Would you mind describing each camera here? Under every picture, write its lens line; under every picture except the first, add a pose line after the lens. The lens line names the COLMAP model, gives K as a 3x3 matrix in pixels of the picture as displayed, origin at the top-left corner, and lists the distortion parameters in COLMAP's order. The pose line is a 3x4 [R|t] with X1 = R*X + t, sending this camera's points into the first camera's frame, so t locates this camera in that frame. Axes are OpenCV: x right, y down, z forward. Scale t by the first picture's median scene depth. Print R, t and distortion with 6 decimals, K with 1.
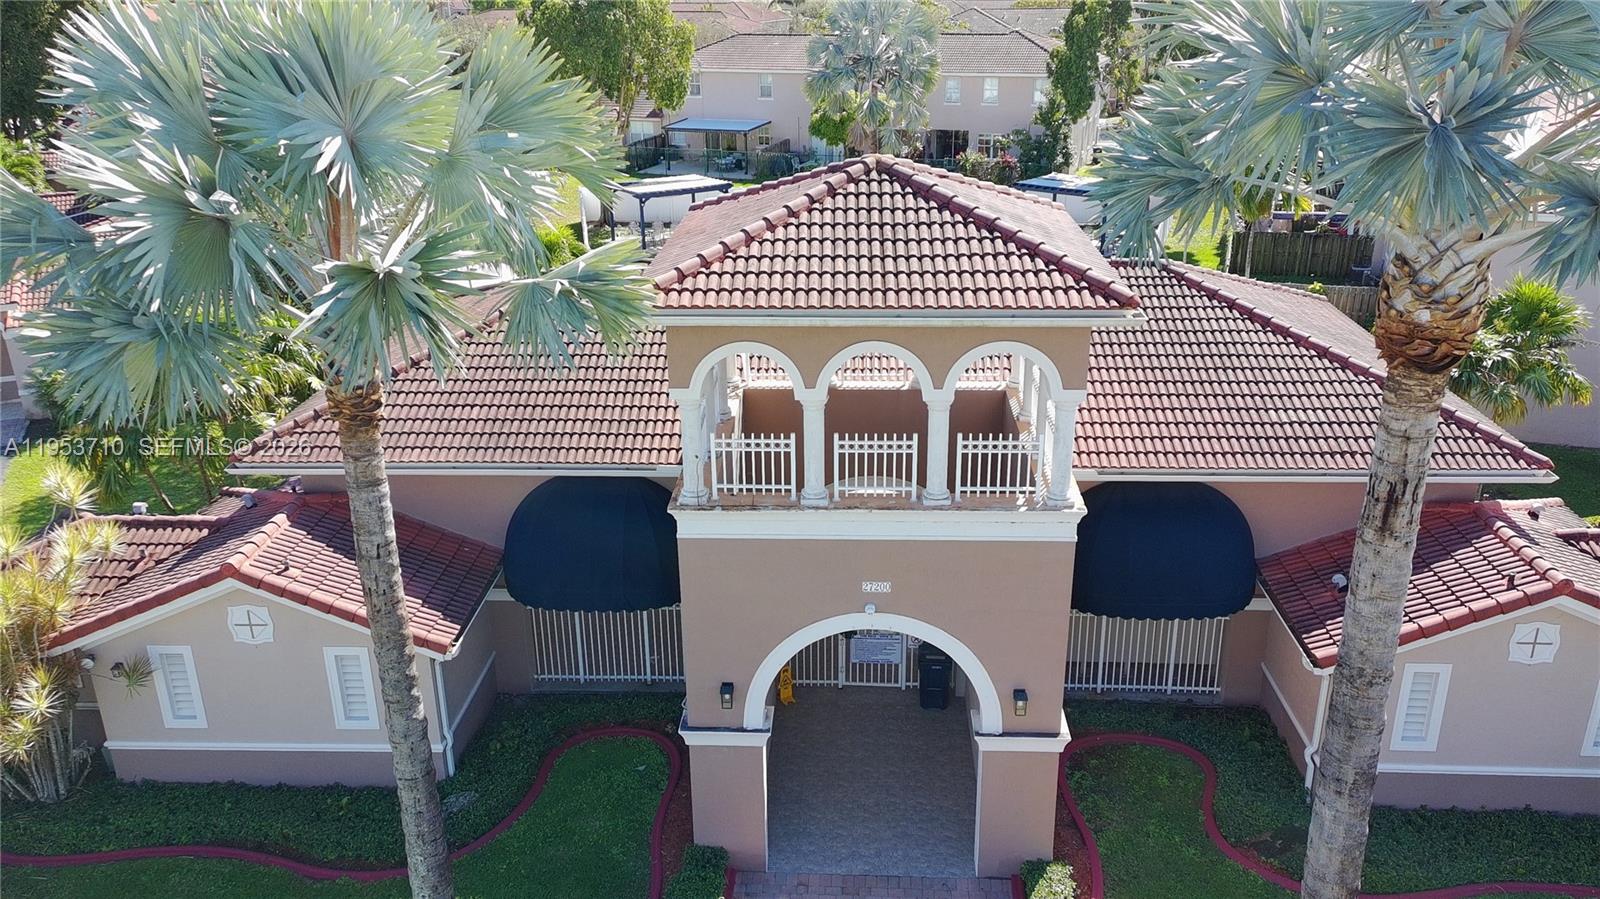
lens RADIAL K [[1191.7, 0, 800.0], [0, 1191.7, 449.5], [0, 0, 1]] dist [0.050434, 0.001543]
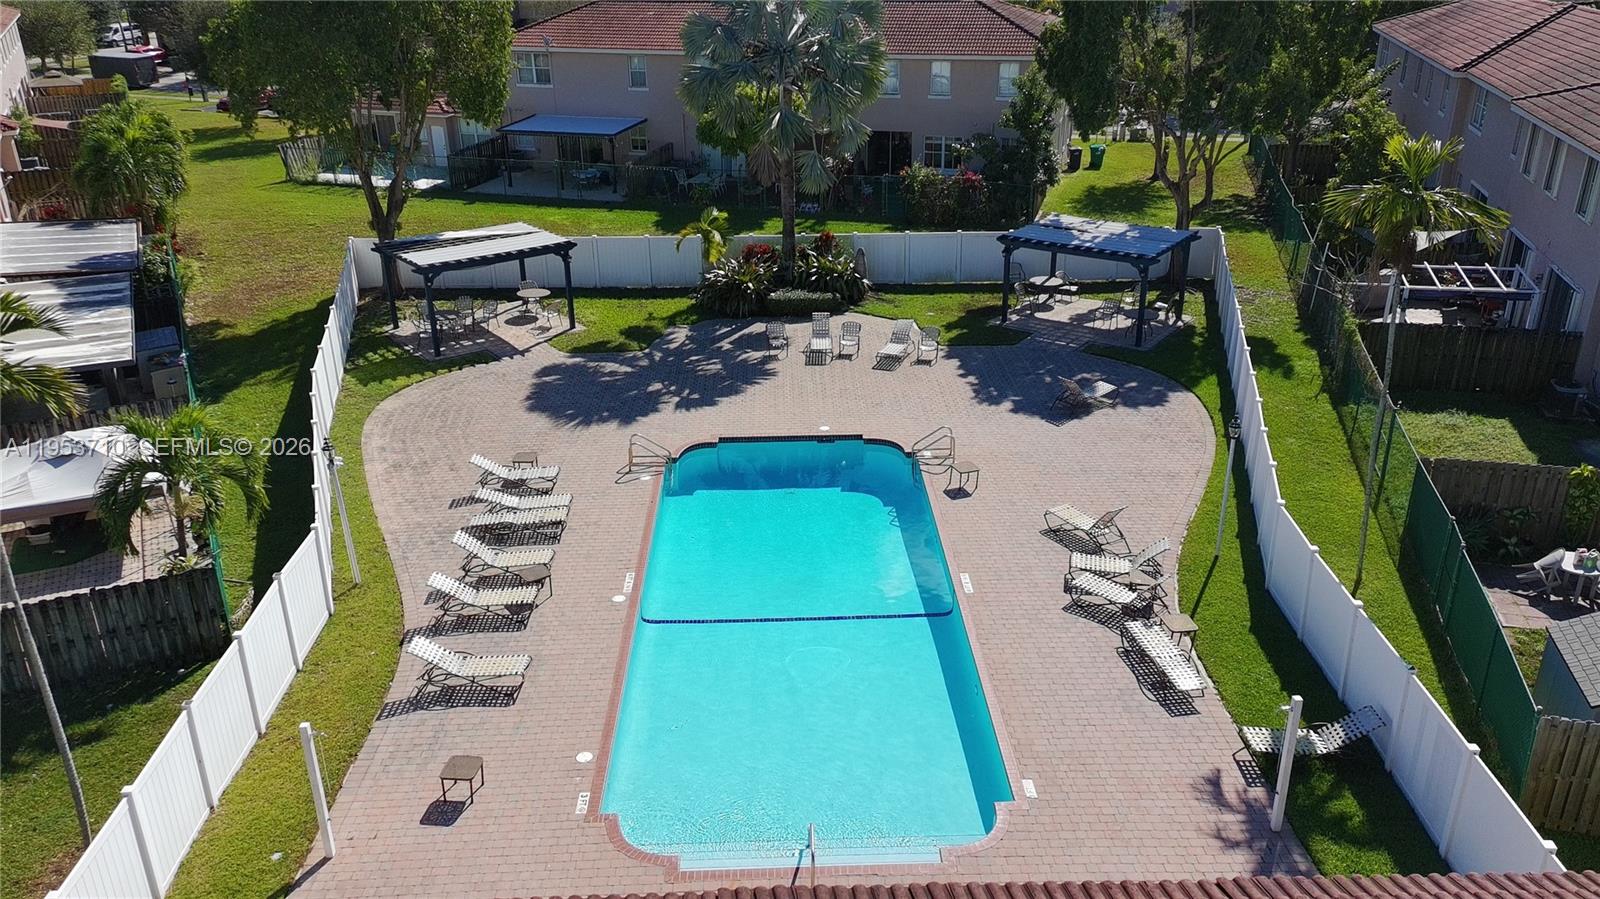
lens RADIAL K [[1191.7, 0, 800.0], [0, 1191.7, 449.5], [0, 0, 1]] dist [0.050434, 0.001543]
pose [[0.997005, -0.031544, 0.070614, 0.015594], [0.028993, 0.998900, 0.036858, -0.123382], [-0.071699, -0.034700, 0.996823, 0.319509]]
